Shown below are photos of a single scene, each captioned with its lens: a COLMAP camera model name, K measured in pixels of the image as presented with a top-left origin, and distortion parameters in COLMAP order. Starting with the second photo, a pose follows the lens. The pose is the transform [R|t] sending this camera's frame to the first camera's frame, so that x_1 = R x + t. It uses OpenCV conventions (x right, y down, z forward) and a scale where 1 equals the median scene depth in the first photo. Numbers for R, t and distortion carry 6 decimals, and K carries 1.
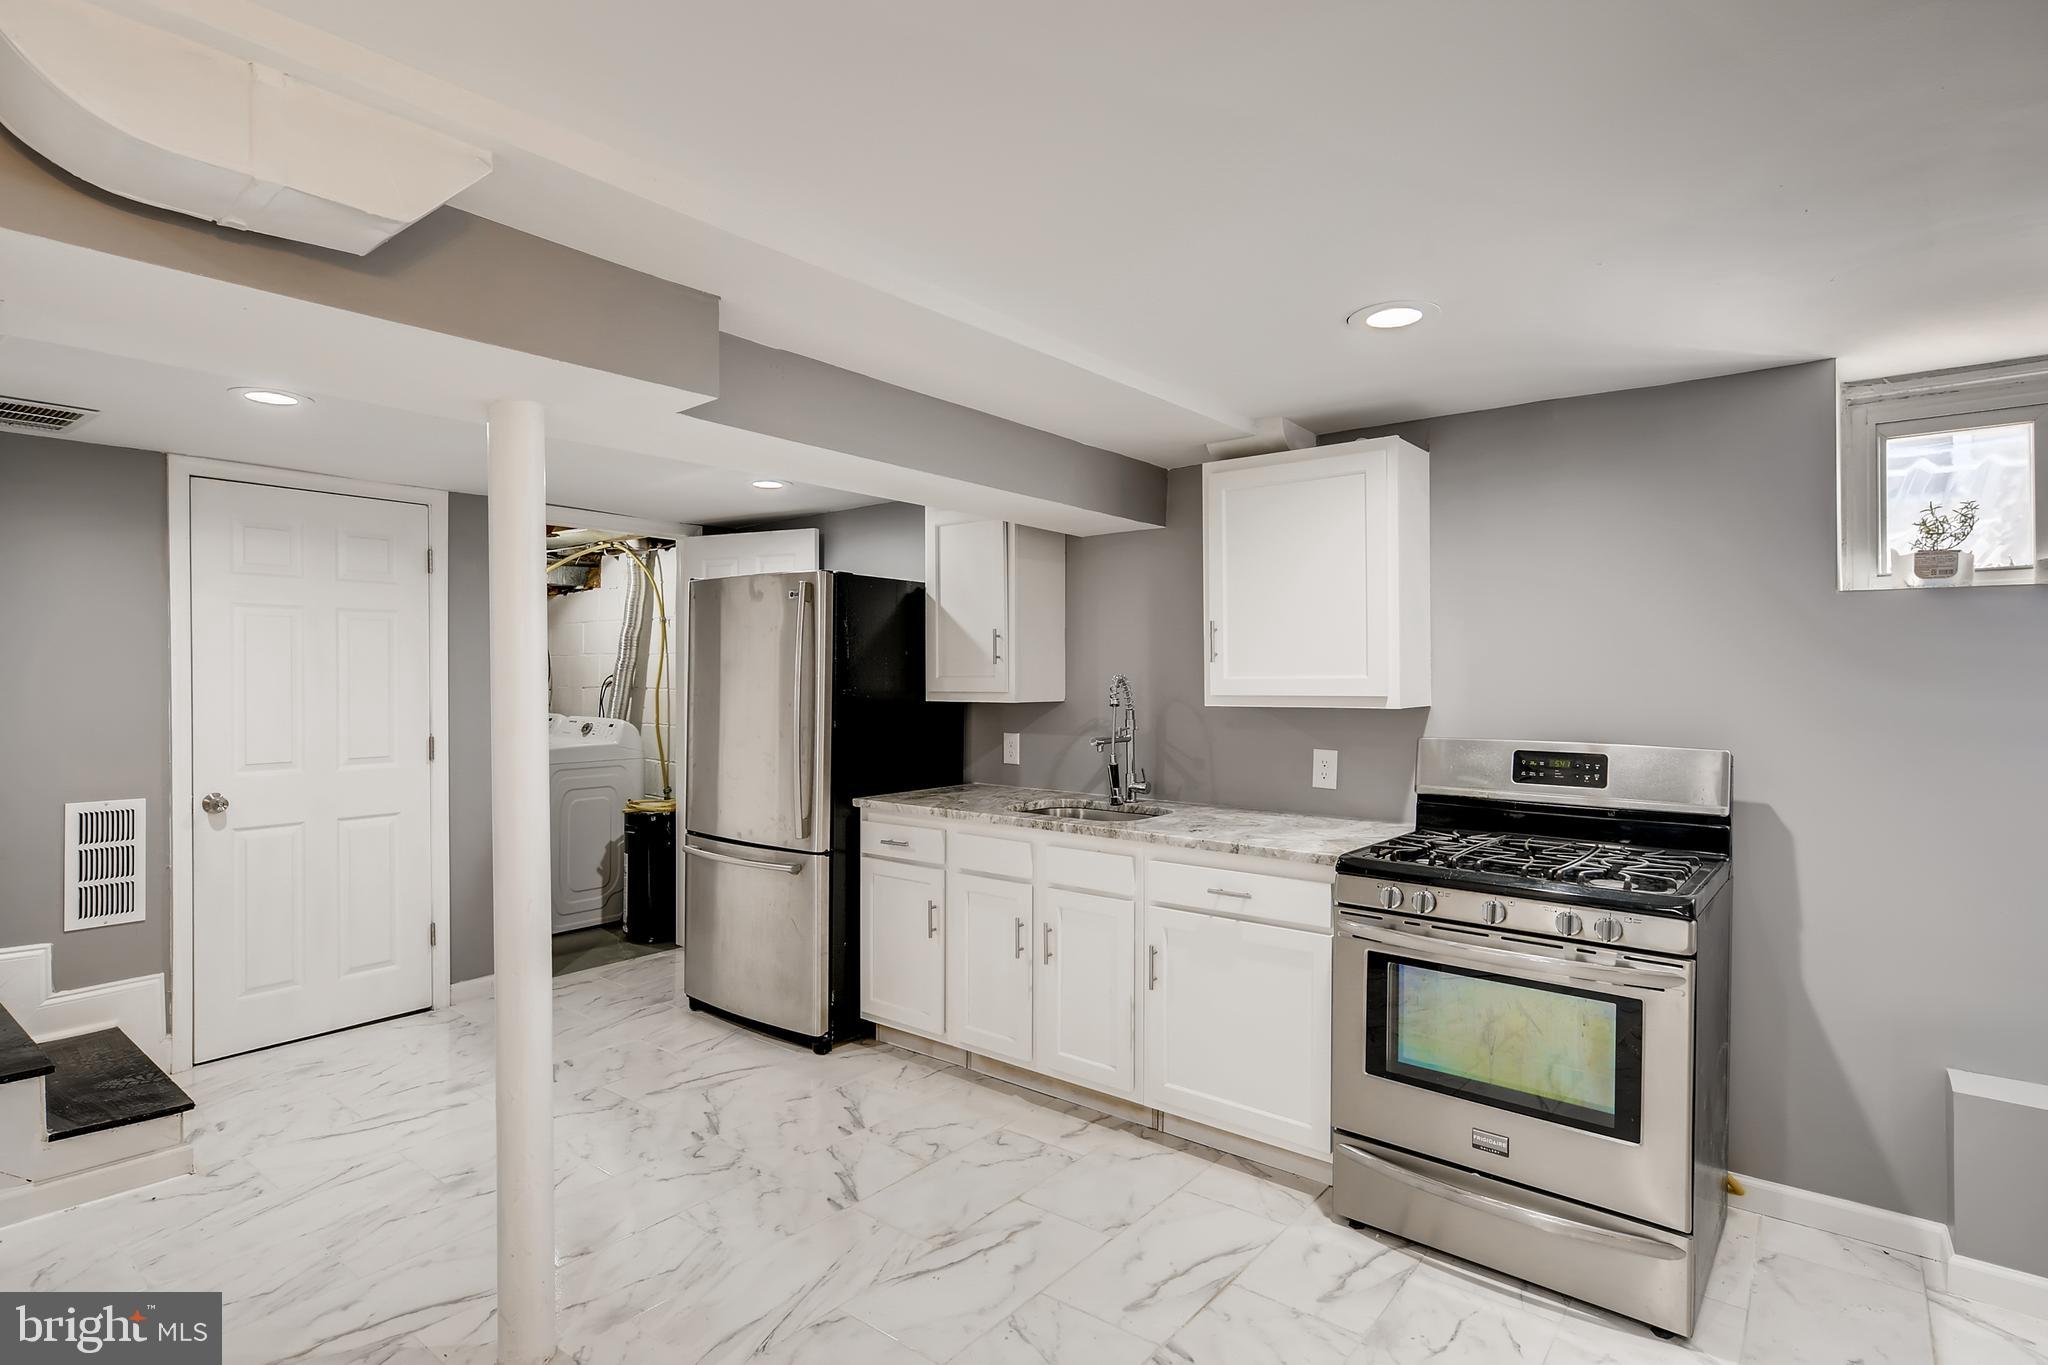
lens RADIAL K [[1030.4, 0, 1024.0], [0, 1030.4, 682.5], [0, 0, 1]] dist [-0.001412, -0.000464]
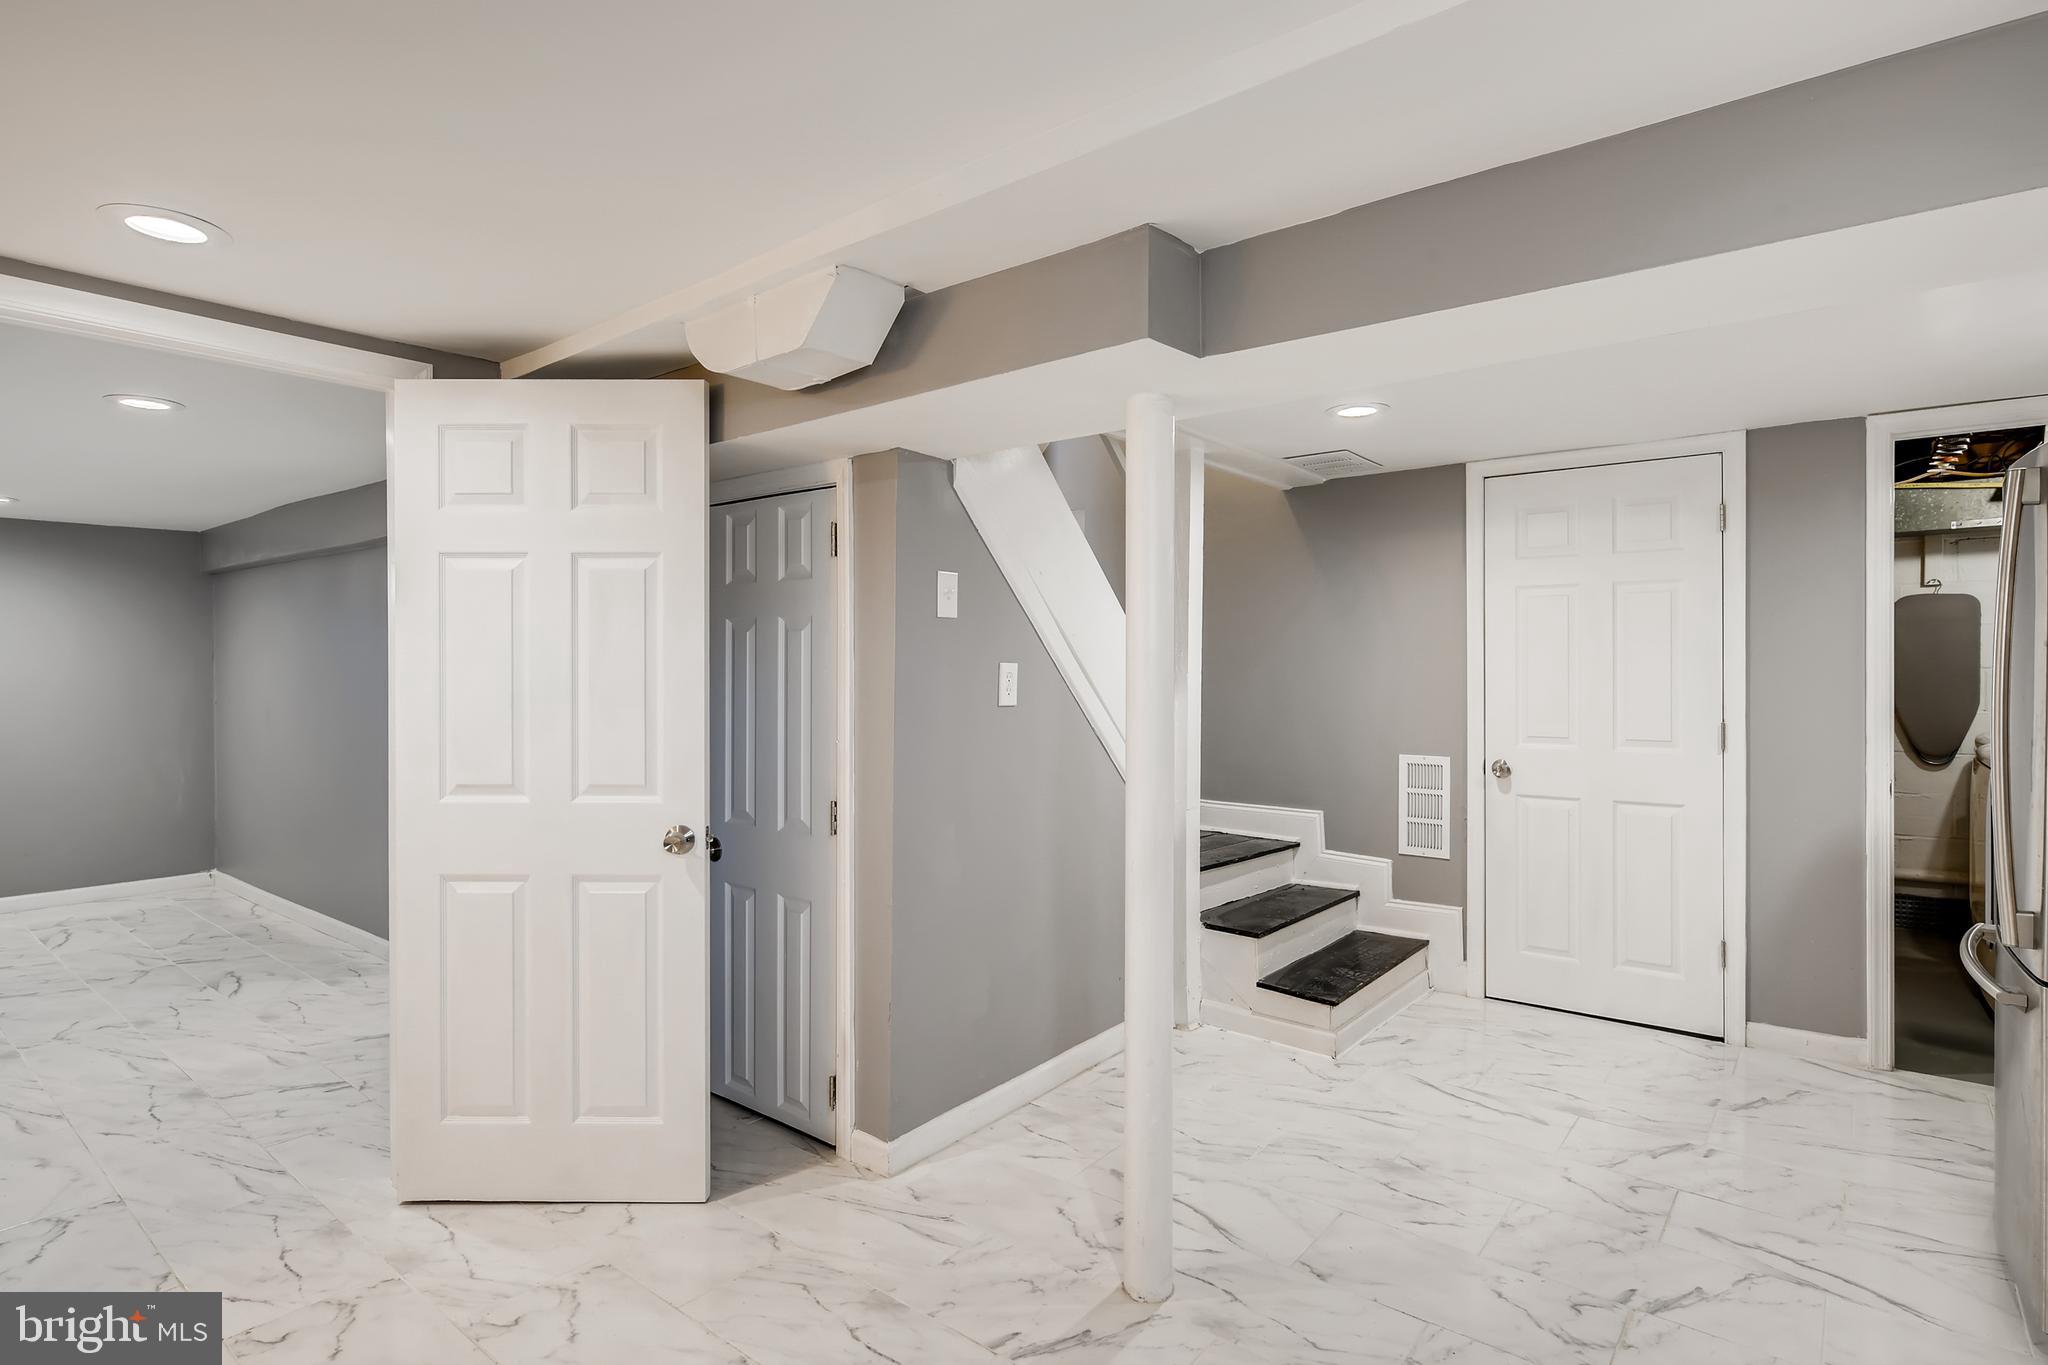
lens RADIAL K [[1033.0, 0, 1024.2], [0, 1033.0, 671.0], [0, 0, 1]] dist [-0.000846, -0.000237]
pose [[-0.003100, 0.008694, -0.999957, 0.364439], [0.000108, 0.999962, 0.008694, 0.002487], [0.999995, -0.000081, -0.003101, 0.543331]]
